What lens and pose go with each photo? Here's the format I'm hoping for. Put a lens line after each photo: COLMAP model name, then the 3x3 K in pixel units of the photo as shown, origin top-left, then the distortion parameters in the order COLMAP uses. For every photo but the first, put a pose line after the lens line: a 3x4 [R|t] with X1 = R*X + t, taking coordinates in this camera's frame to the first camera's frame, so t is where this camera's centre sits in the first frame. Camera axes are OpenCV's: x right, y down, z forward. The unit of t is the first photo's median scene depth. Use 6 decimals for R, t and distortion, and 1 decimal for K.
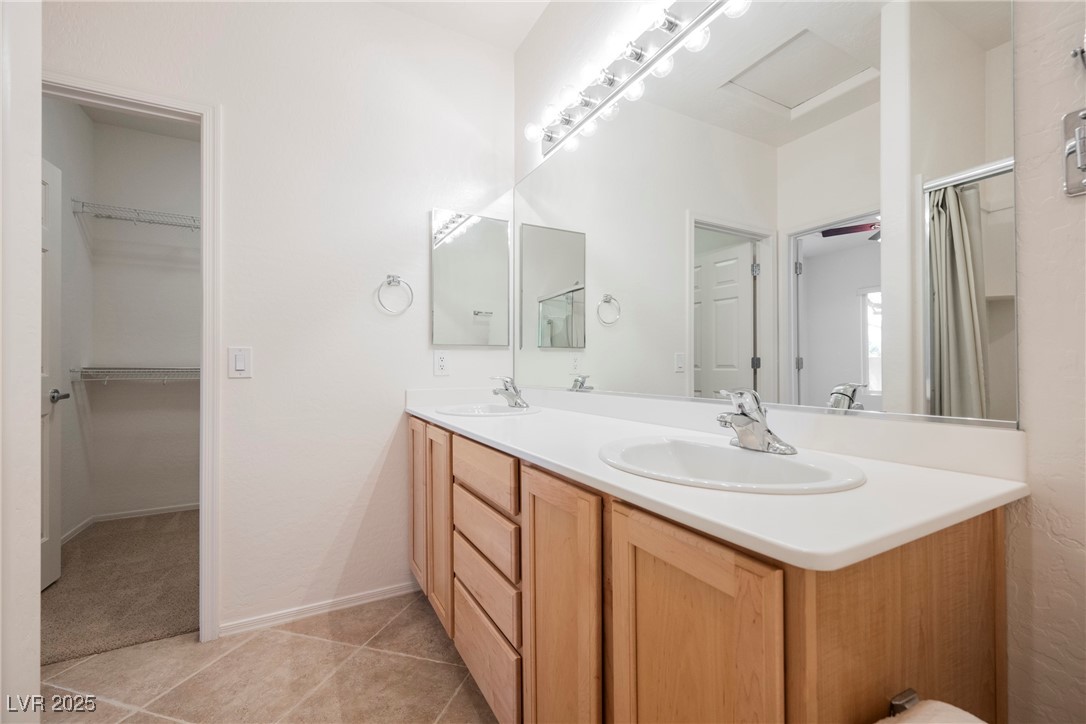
lens RADIAL K [[452.6, 0, 546.7], [0, 452.6, 363.7], [0, 0, 1]] dist [0.001944, 0.000193]
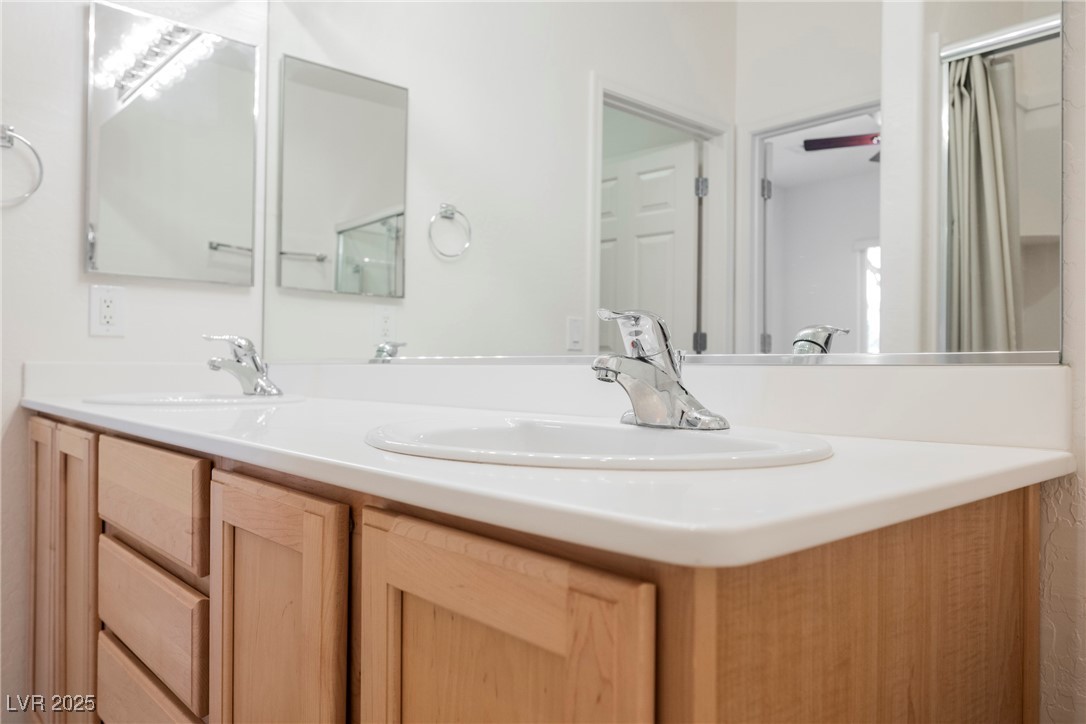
lens RADIAL K [[785.5, 0, 543.0], [0, 785.5, 362.0], [0, 0, 1]] dist [-0.001618, 0.001273]
pose [[0.975024, 0.014157, 0.221650, 0.084397], [-0.014647, 0.999893, 0.000567, 0.085645], [-0.221618, -0.003800, 0.975126, 0.083248]]
